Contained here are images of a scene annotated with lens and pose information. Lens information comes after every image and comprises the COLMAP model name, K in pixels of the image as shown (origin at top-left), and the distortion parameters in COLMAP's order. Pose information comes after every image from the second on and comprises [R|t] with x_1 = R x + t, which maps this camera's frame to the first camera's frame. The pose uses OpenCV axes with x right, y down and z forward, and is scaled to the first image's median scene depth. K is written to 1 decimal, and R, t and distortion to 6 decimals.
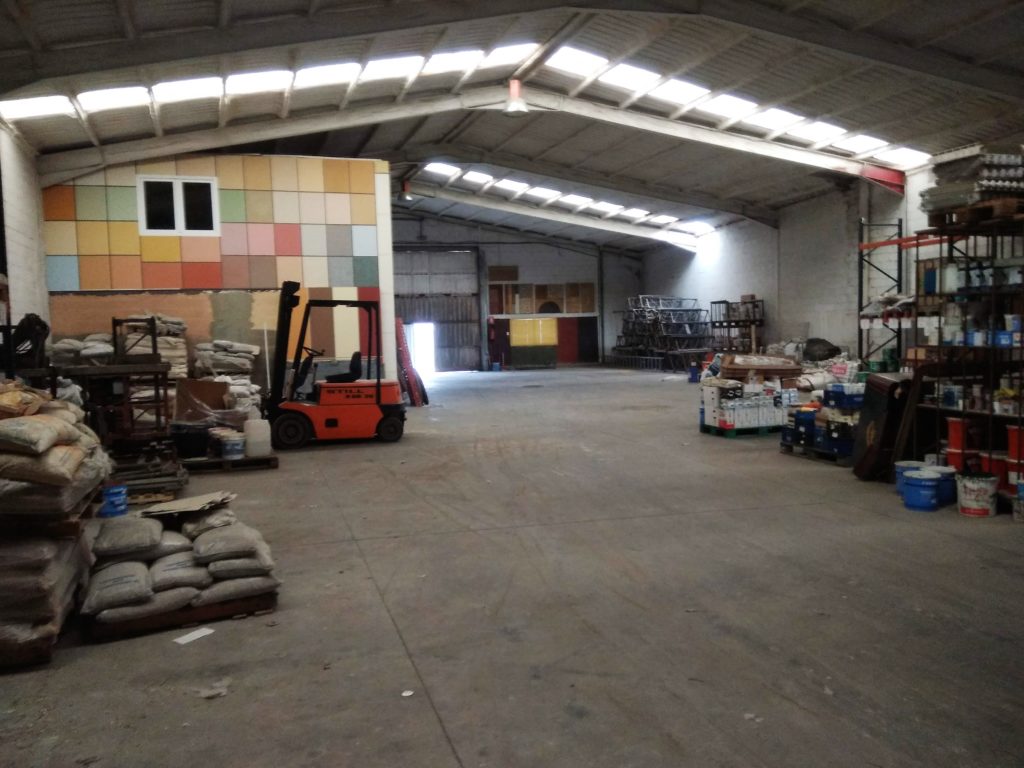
lens RADIAL K [[809.4, 0, 505.3], [0, 809.4, 384.7], [0, 0, 1]] dist [0.128124, -0.200348]
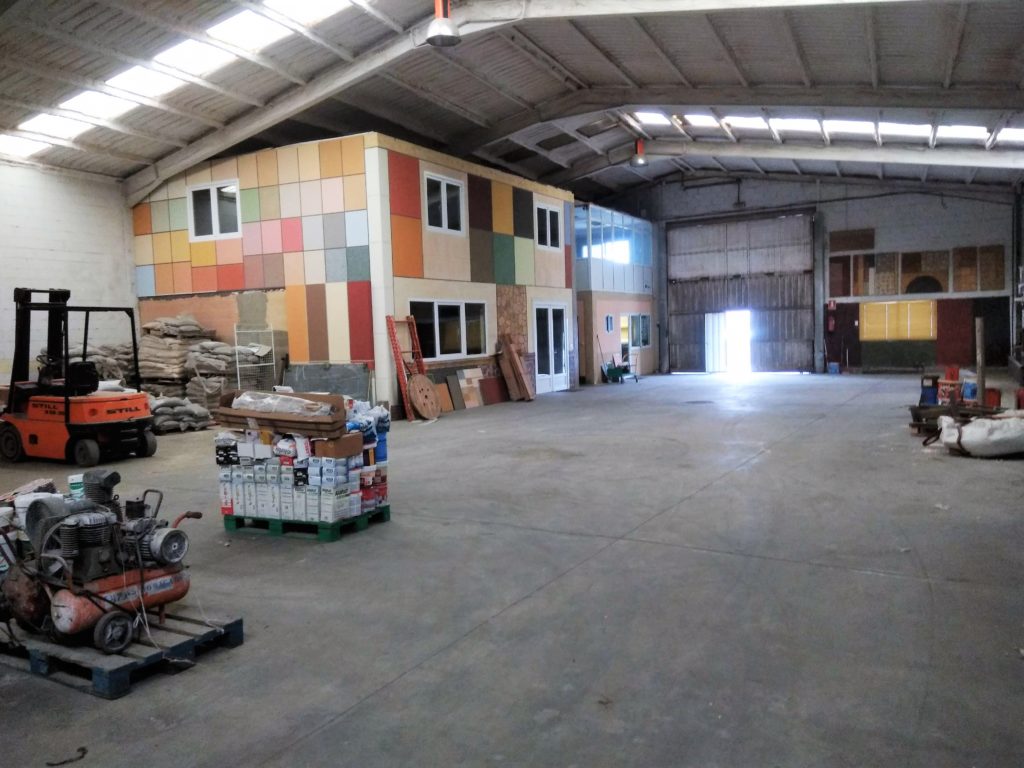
lens RADIAL K [[809.4, 0, 505.3], [0, 809.4, 384.7], [0, 0, 1]] dist [0.128124, -0.200348]
pose [[0.716445, 0.050985, -0.695778, 0.300762], [-0.034747, 0.998696, 0.037403, -0.025208], [0.696778, -0.002621, 0.717282, 0.257713]]
